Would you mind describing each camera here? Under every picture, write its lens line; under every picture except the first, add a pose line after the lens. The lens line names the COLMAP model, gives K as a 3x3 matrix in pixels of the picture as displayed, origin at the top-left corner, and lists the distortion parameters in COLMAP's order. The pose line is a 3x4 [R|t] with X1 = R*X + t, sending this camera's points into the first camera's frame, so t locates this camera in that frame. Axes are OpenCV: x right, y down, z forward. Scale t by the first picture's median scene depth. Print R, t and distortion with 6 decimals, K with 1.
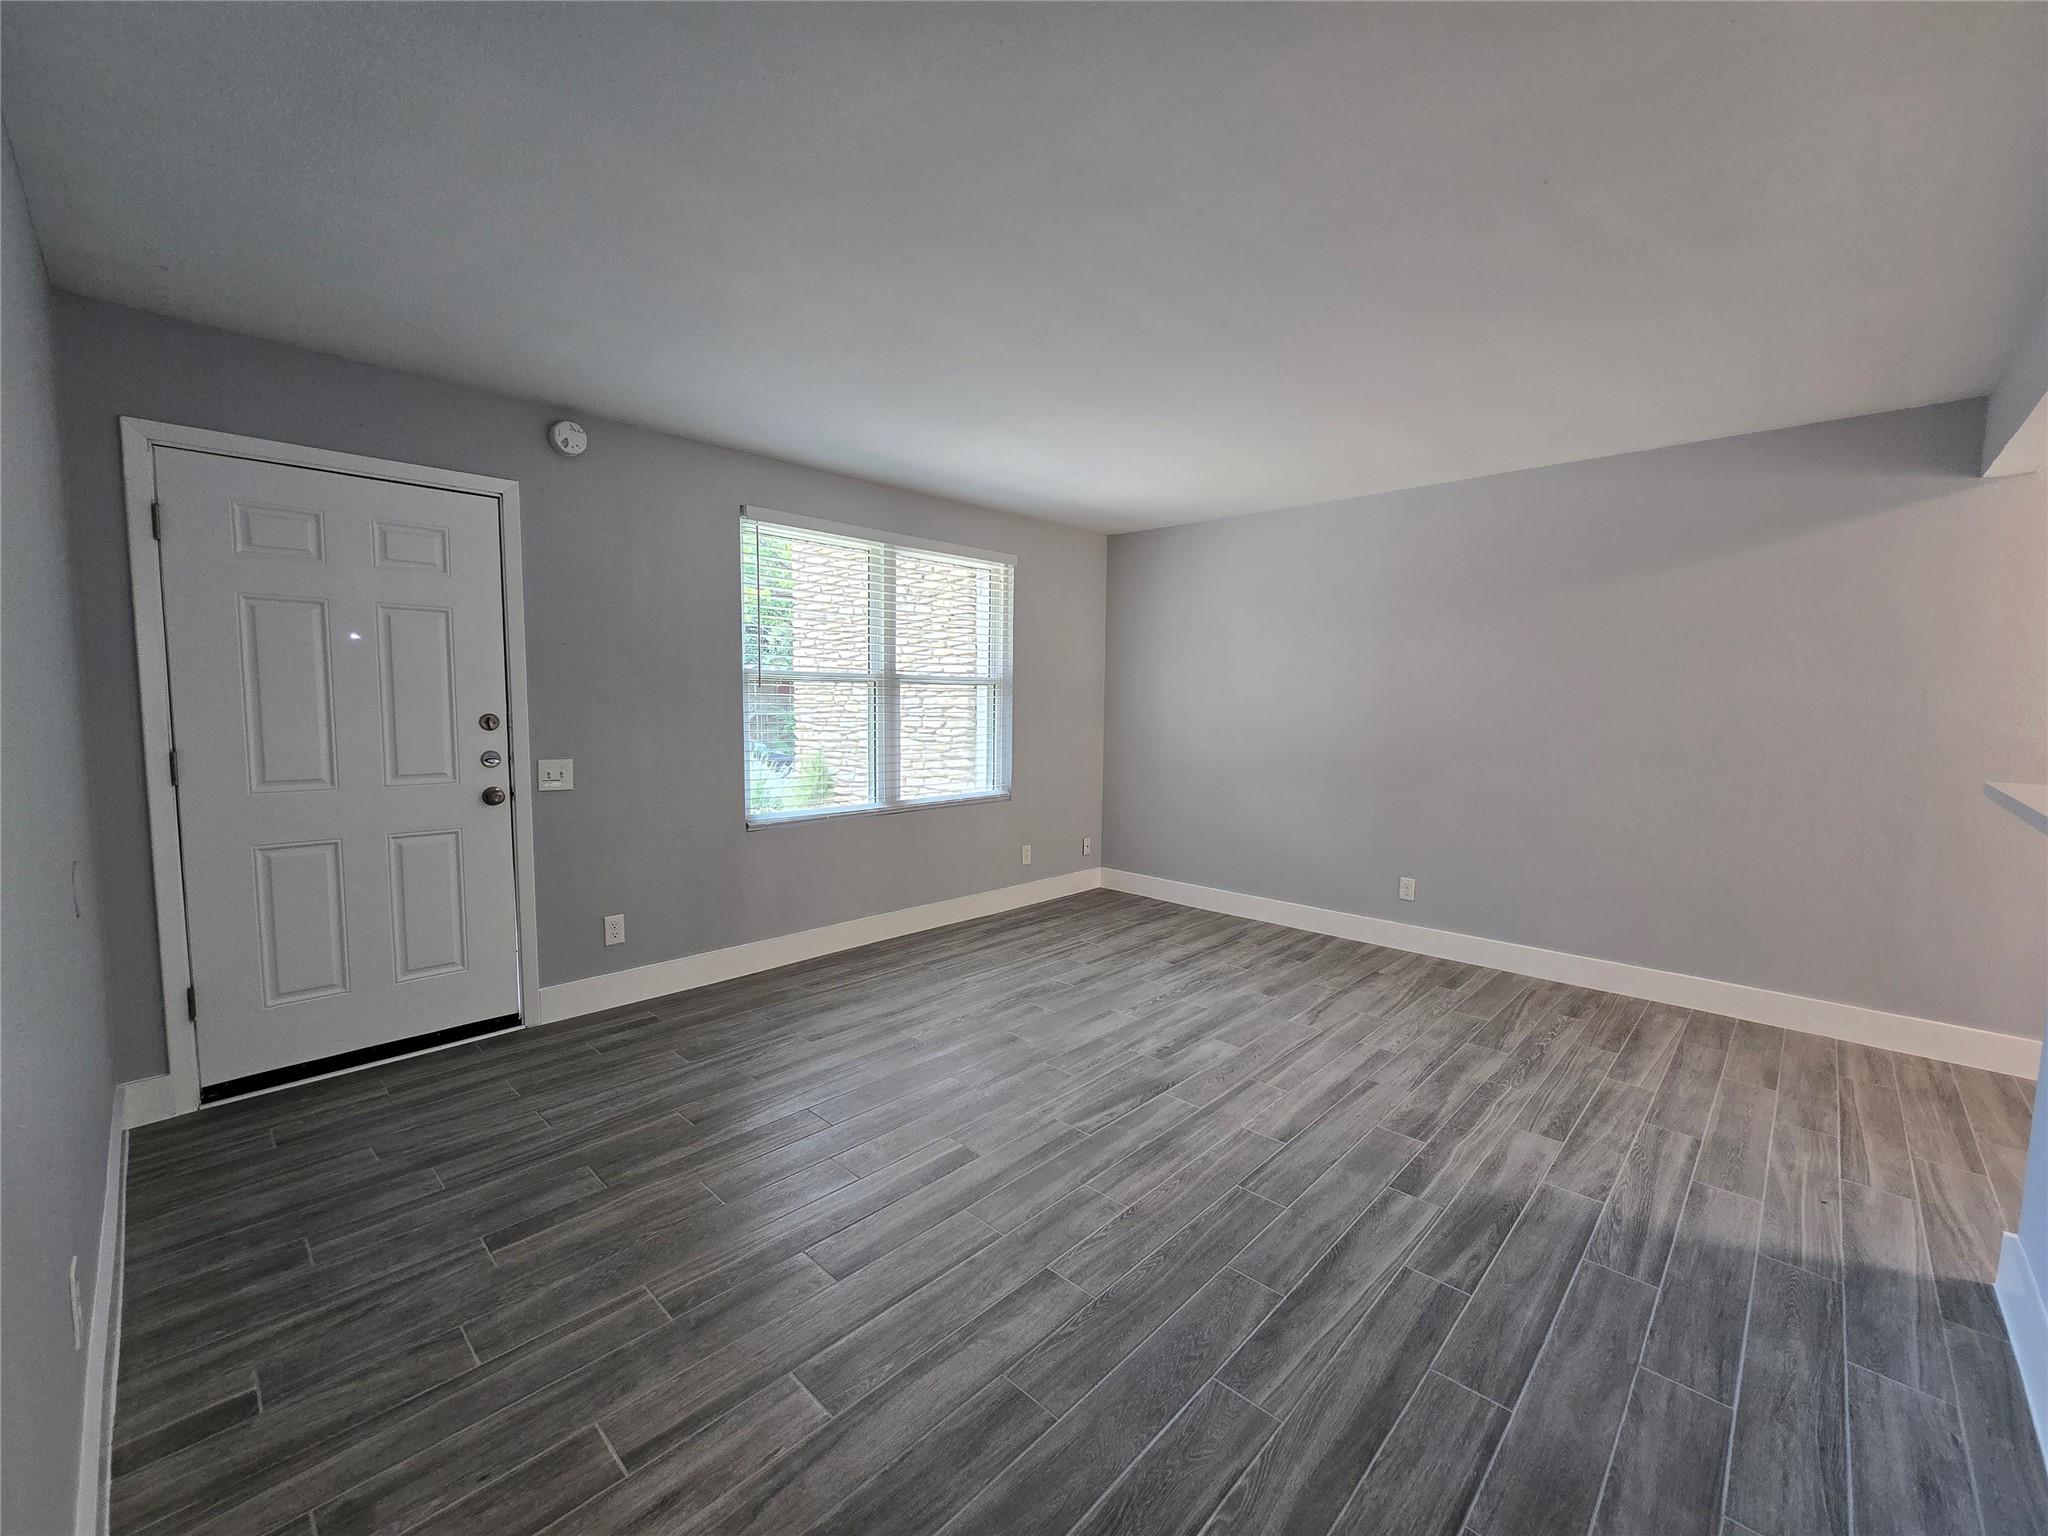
lens RADIAL K [[834.7, 0, 1028.9], [0, 834.7, 769.1], [0, 0, 1]] dist [-0.003002, -0.000008]
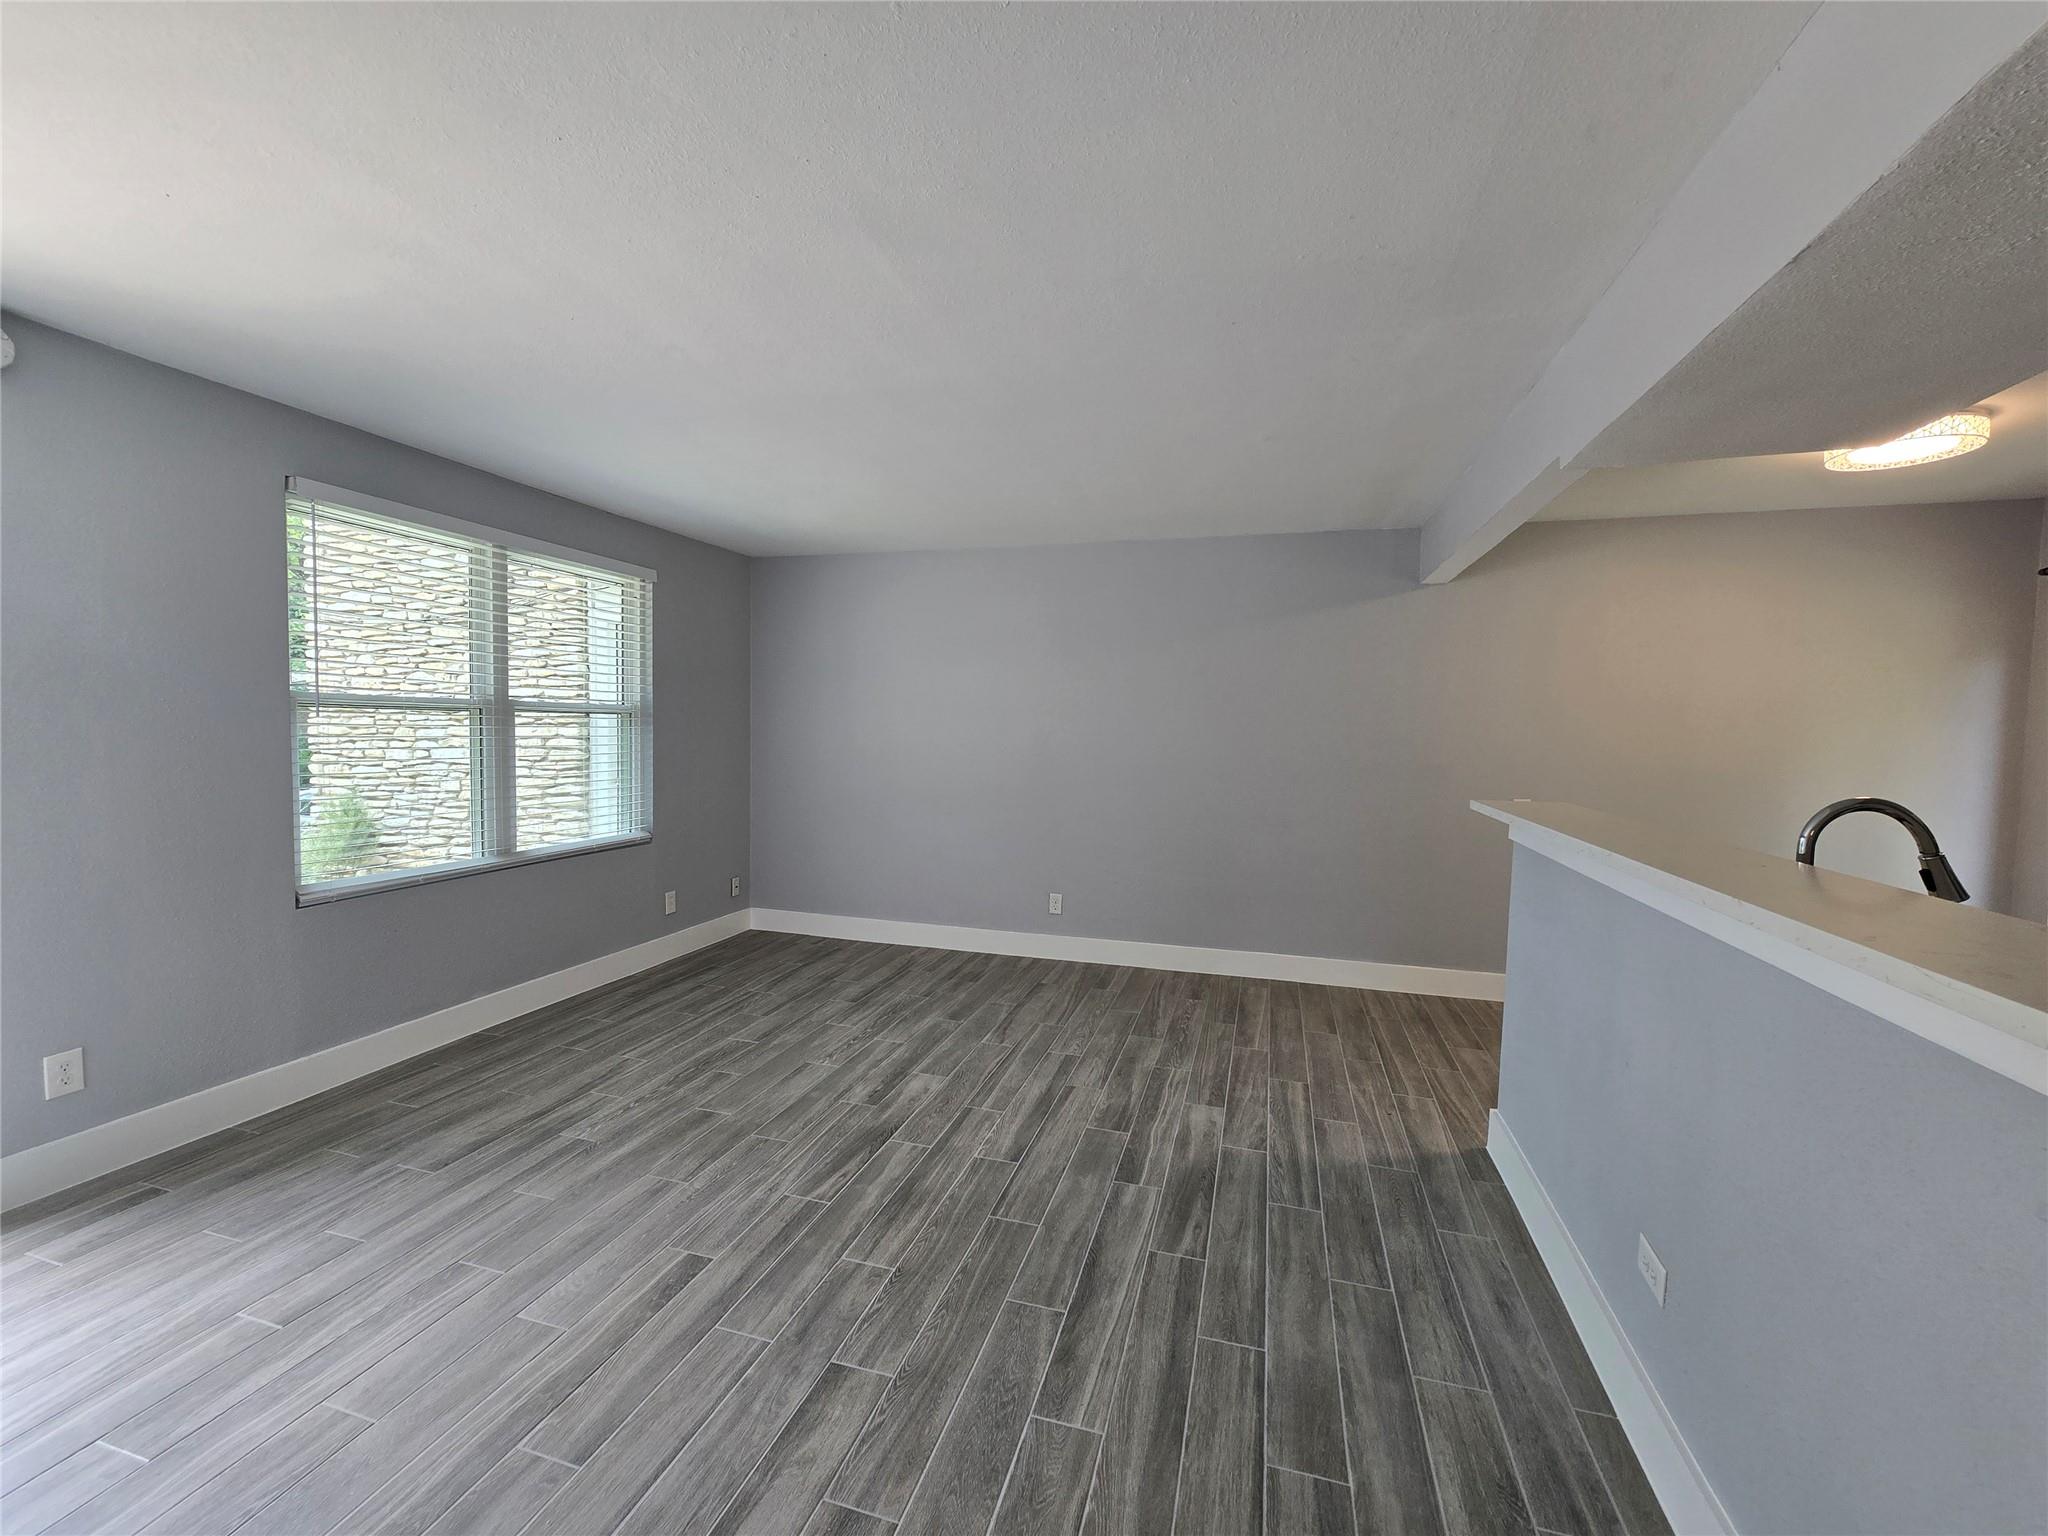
lens RADIAL K [[834.7, 0, 1028.9], [0, 834.7, 769.1], [0, 0, 1]] dist [-0.003002, -0.000008]
pose [[0.887420, -0.017873, 0.460616, -0.115606], [0.030071, 0.999364, -0.019158, -0.019110], [-0.459980, 0.030852, 0.887393, 0.036406]]
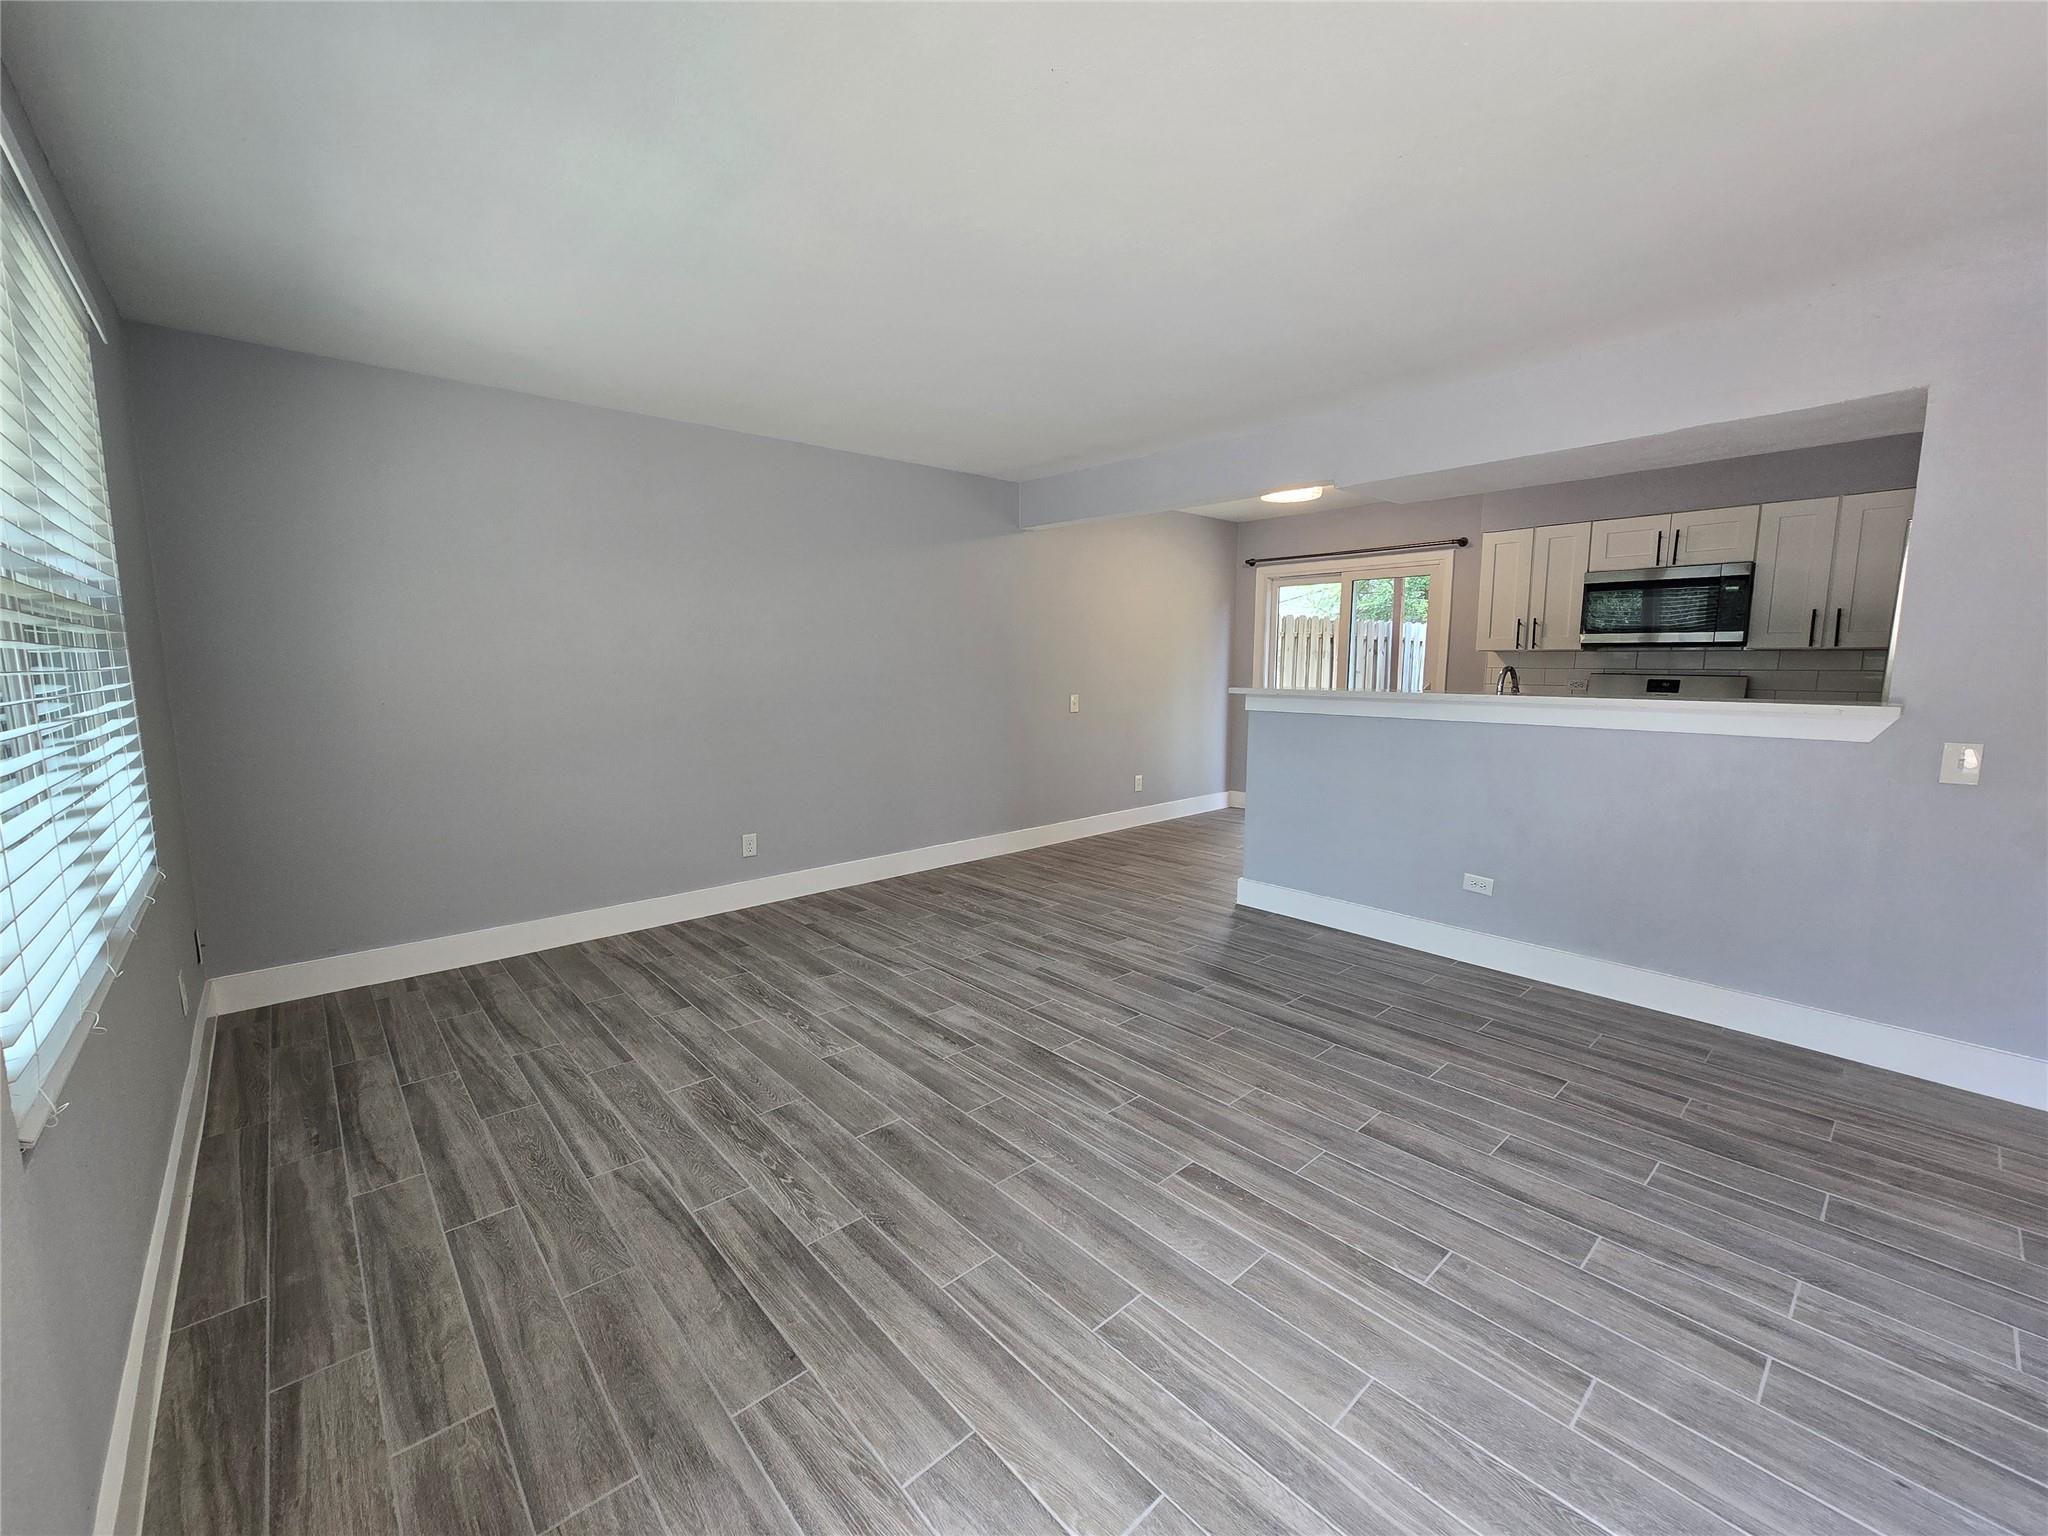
lens RADIAL K [[834.7, 0, 1028.9], [0, 834.7, 769.1], [0, 0, 1]] dist [-0.003002, -0.000008]
pose [[0.075698, -0.140565, 0.987173, -0.654508], [0.086837, 0.987182, 0.133907, -0.066049], [-0.993342, 0.075587, 0.086934, 0.776017]]
